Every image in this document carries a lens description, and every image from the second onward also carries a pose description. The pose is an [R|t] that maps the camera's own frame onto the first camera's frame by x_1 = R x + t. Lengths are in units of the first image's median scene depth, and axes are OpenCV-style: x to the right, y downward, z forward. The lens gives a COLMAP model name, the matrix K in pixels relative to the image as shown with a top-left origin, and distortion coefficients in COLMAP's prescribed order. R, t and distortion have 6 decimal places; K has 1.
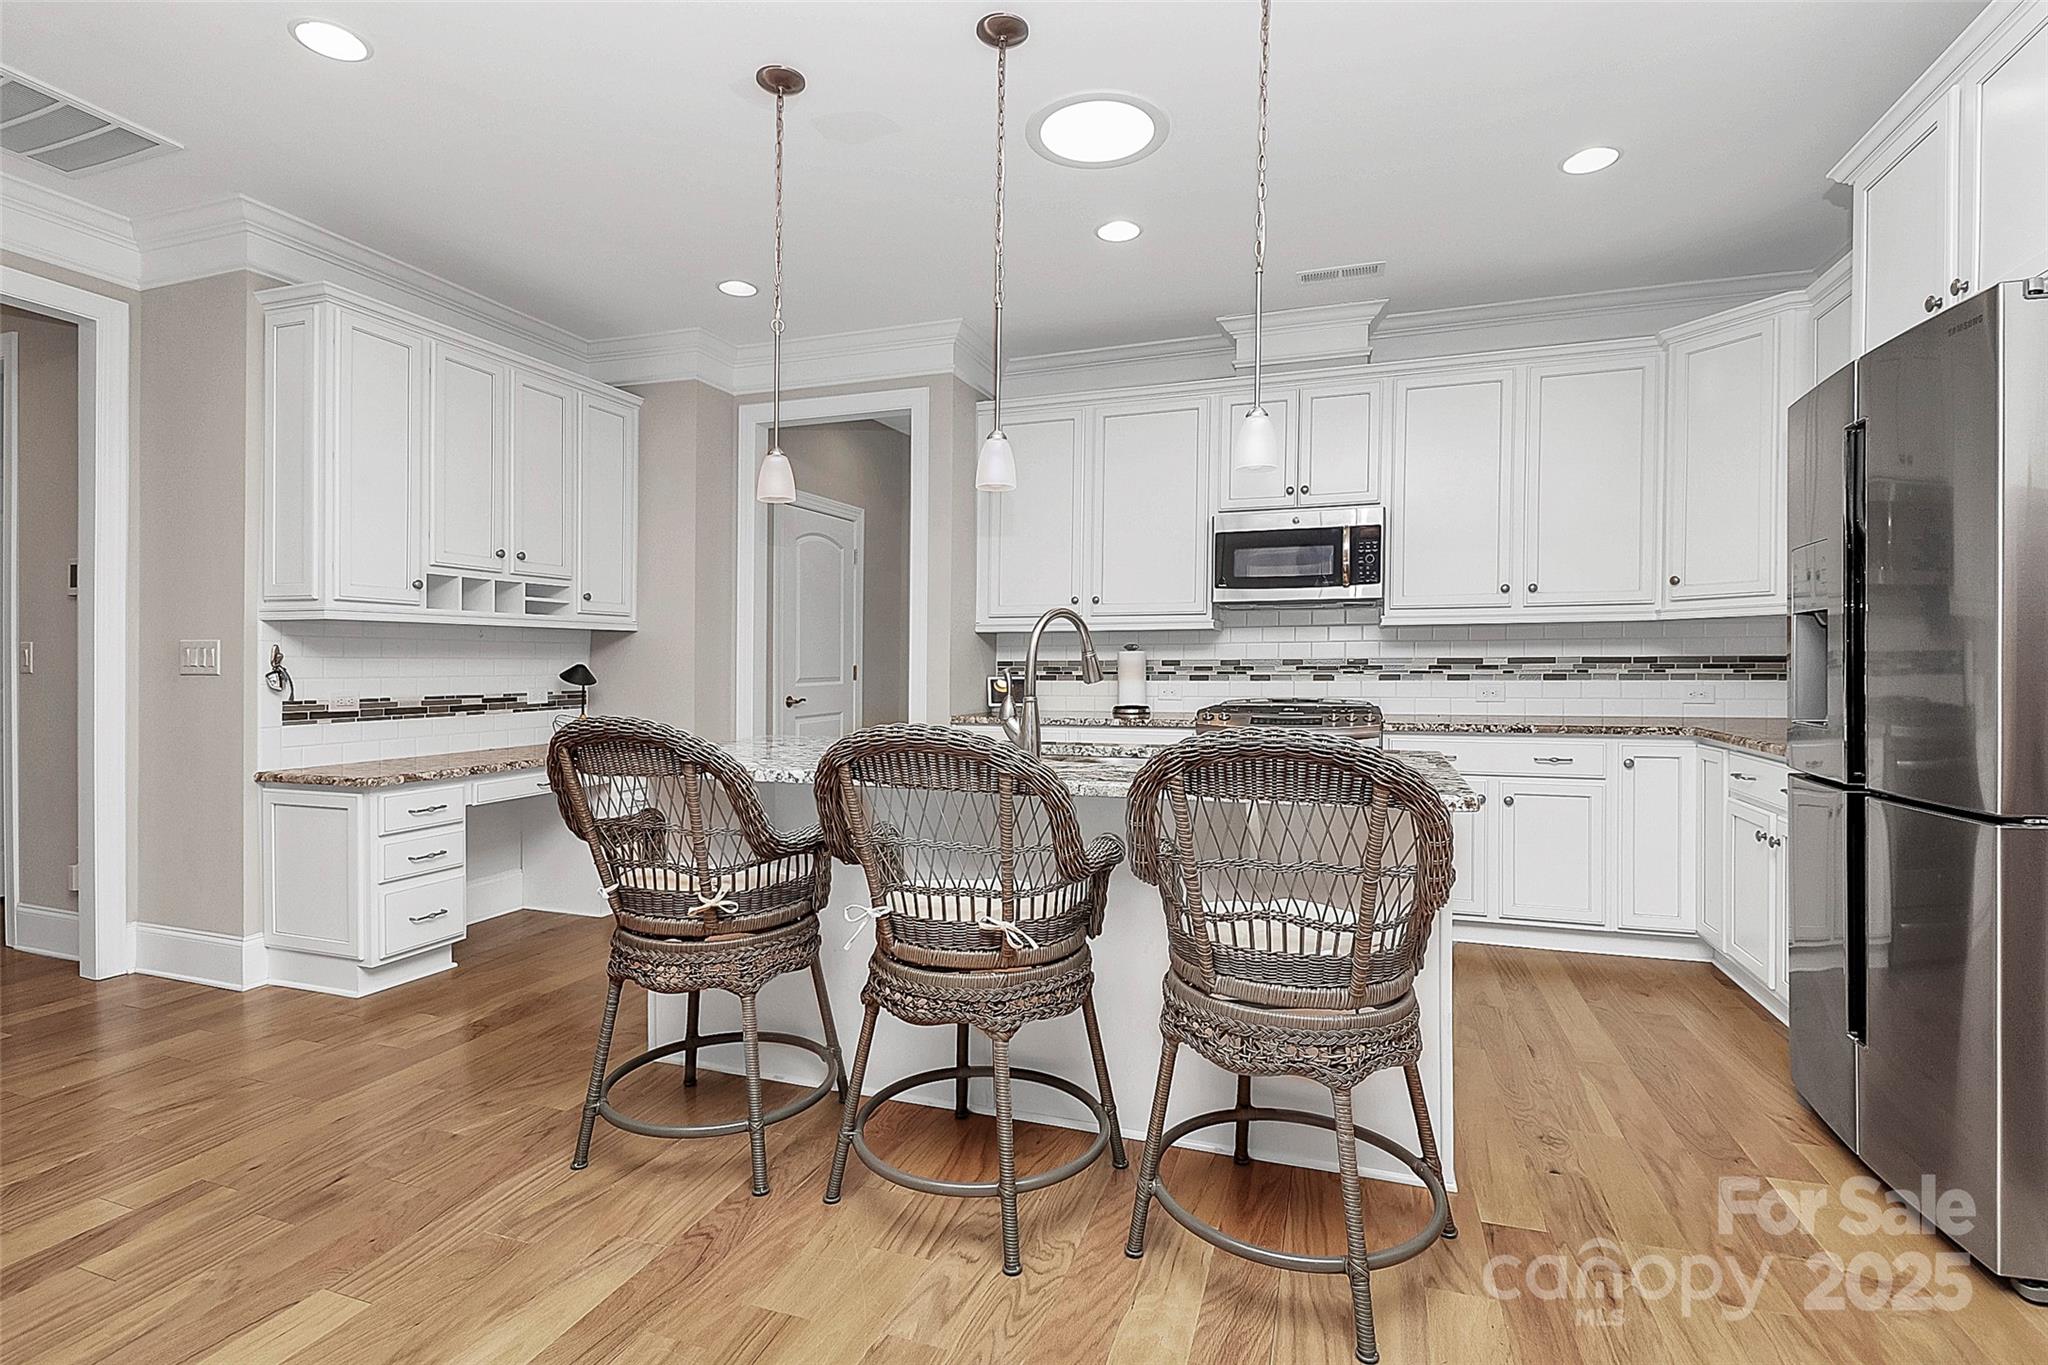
lens RADIAL K [[954.2, 0, 1024.0], [0, 954.2, 682.5], [0, 0, 1]] dist [0.001499, -0.000013]
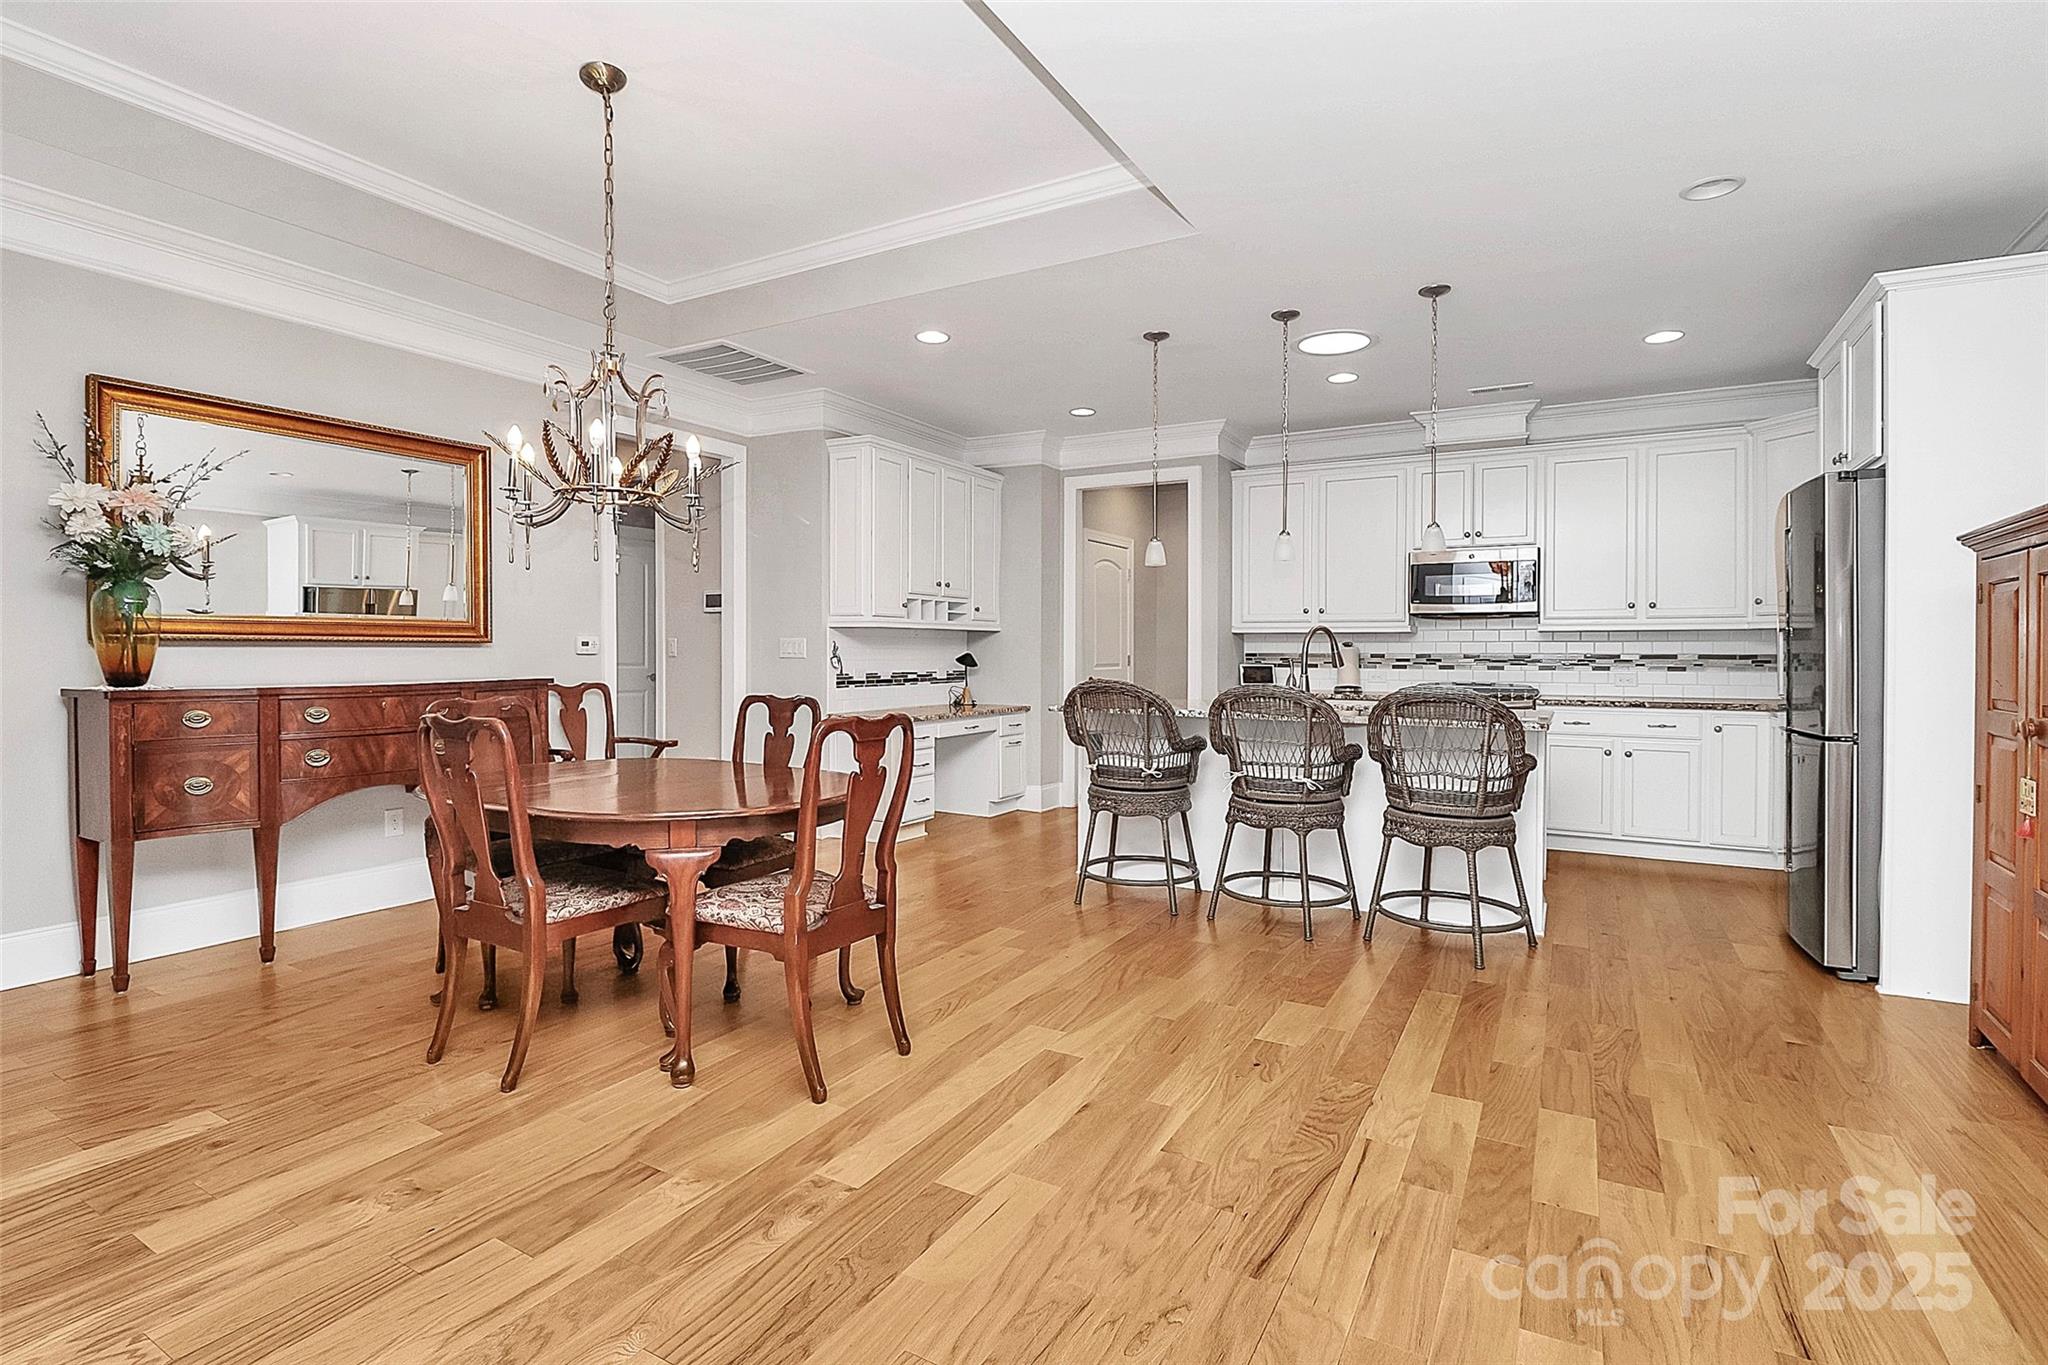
lens RADIAL K [[971.7, 0, 1005.4], [0, 971.7, 628.9], [0, 0, 1]] dist [-0.000597, -0.000672]
pose [[0.979988, 0.003986, -0.199015, -0.108571], [-0.012800, 0.998992, -0.043020, 0.009098], [0.198643, 0.044706, 0.979052, -0.557123]]
